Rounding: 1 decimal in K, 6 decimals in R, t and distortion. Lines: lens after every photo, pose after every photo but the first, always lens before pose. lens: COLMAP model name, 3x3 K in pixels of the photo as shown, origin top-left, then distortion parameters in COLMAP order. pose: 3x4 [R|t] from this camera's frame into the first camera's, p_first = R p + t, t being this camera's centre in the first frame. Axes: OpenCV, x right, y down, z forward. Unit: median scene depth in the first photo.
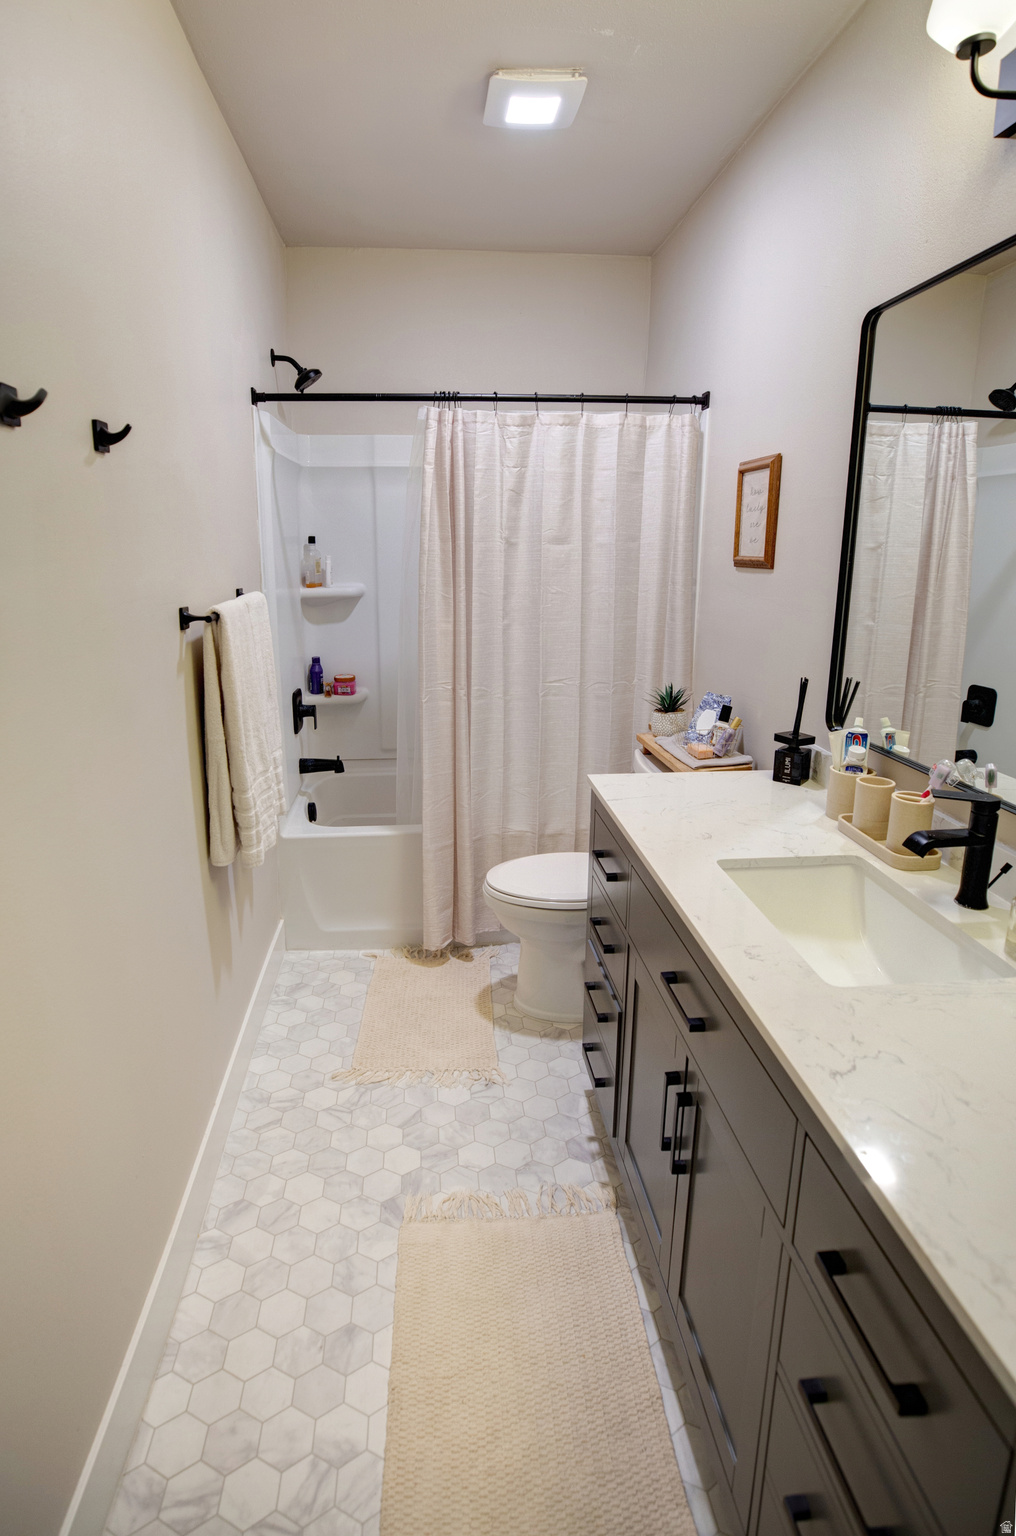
lens RADIAL K [[800.3, 0, 498.6], [0, 800.3, 701.3], [0, 0, 1]] dist [-0.031174, 0.013916]
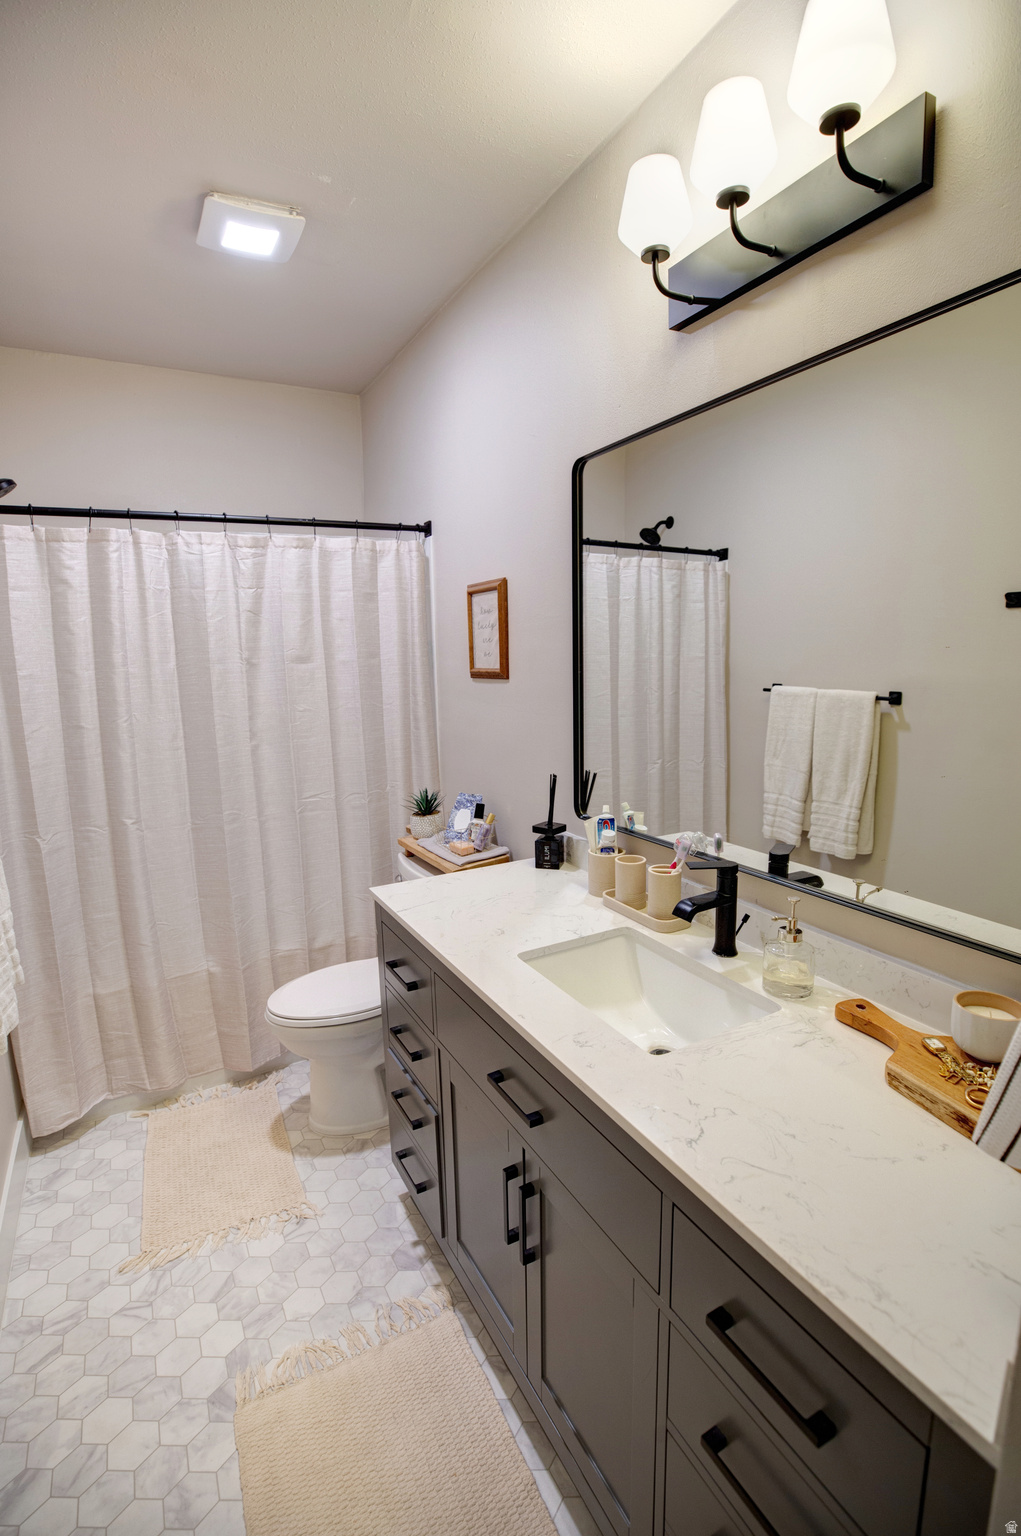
lens RADIAL K [[719.9, 0, 510.5], [0, 719.9, 768.0], [0, 0, 1]] dist [-0.036172, 0.013639]
pose [[0.914142, -0.090620, 0.395137, -0.074202], [0.104448, 0.994438, -0.013575, -0.030065], [-0.391709, 0.053680, 0.918522, 0.079454]]
